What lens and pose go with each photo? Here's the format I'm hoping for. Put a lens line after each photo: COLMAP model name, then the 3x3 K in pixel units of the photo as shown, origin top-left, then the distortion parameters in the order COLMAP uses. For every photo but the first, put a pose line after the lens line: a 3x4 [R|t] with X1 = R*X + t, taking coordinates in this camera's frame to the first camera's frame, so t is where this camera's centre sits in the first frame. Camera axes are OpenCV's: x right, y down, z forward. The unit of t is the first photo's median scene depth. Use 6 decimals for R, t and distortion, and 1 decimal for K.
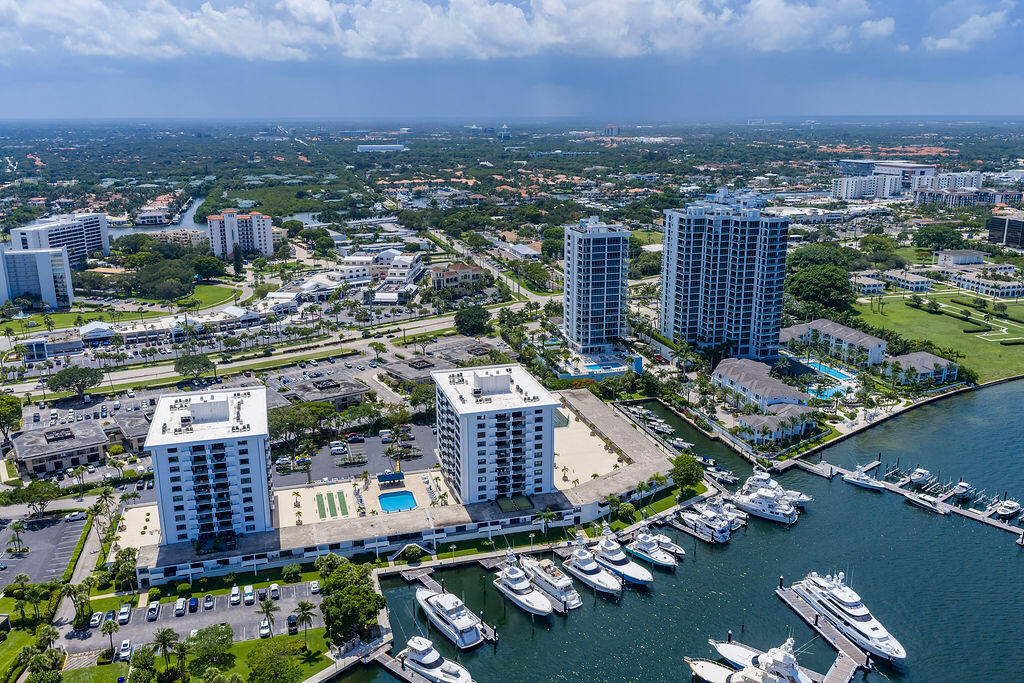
lens RADIAL K [[847.1, 0, 512.0], [0, 847.1, 341.5], [0, 0, 1]] dist [0.017859, -0.023610]
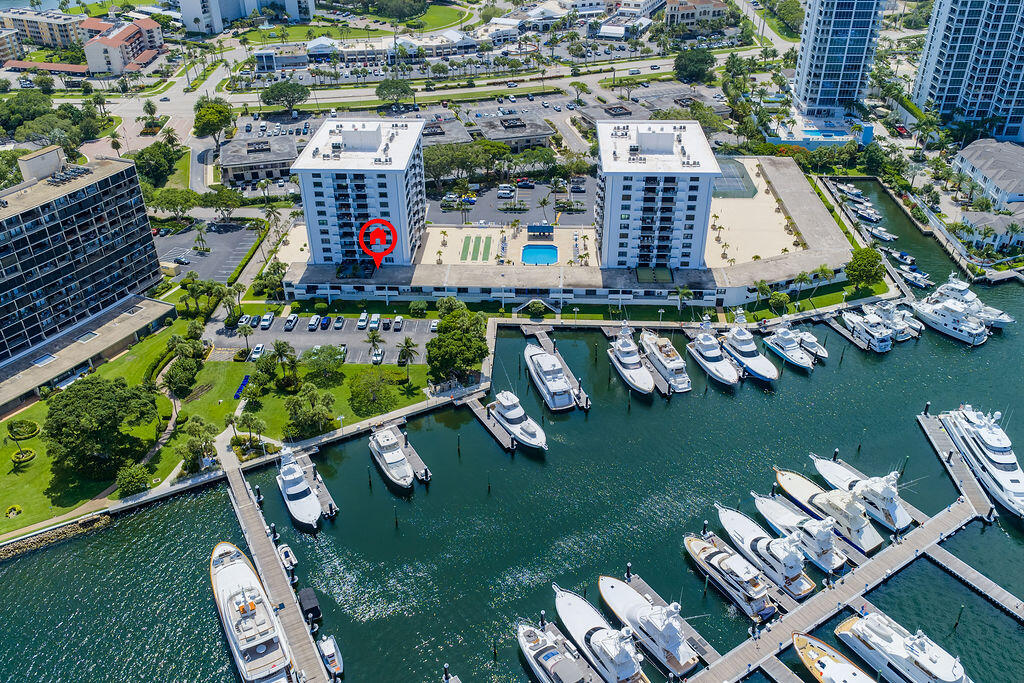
lens RADIAL K [[847.1, 0, 512.0], [0, 847.1, 341.5], [0, 0, 1]] dist [0.017859, -0.023610]
pose [[0.946373, 0.170199, -0.274609, 0.081063], [-0.081682, 0.948418, 0.306318, -0.008645], [0.312579, -0.267461, 0.911460, 0.049586]]
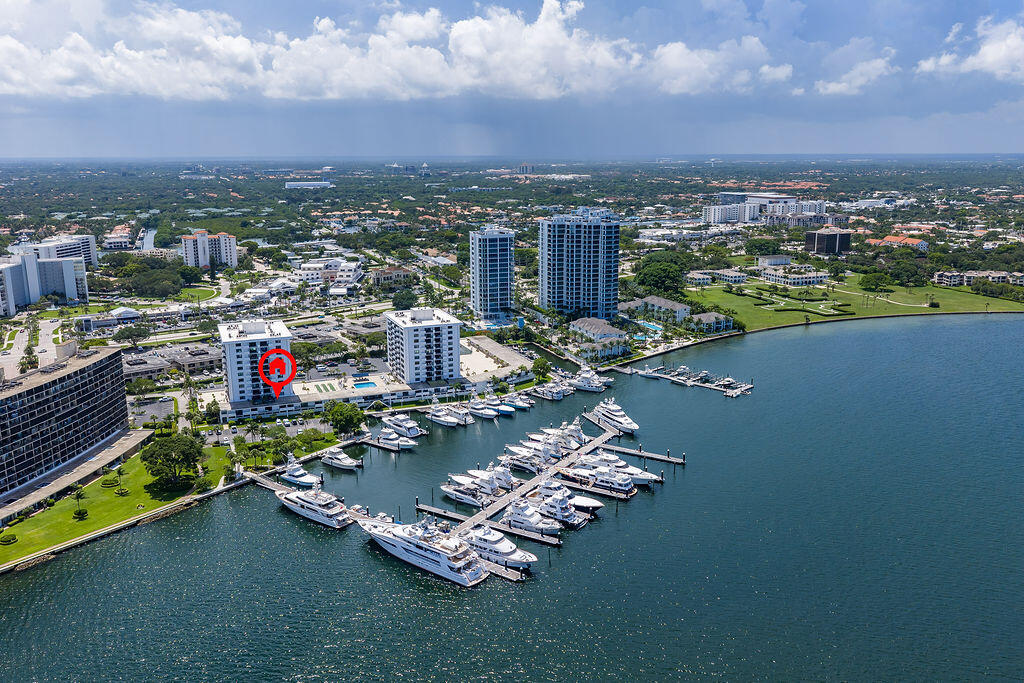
lens RADIAL K [[847.1, 0, 512.0], [0, 847.1, 341.5], [0, 0, 1]] dist [0.017859, -0.023610]
pose [[0.995783, -0.020900, 0.089329, 0.002077], [0.024738, 0.998808, -0.042069, 0.120966], [-0.088343, 0.044101, 0.995113, -0.455064]]
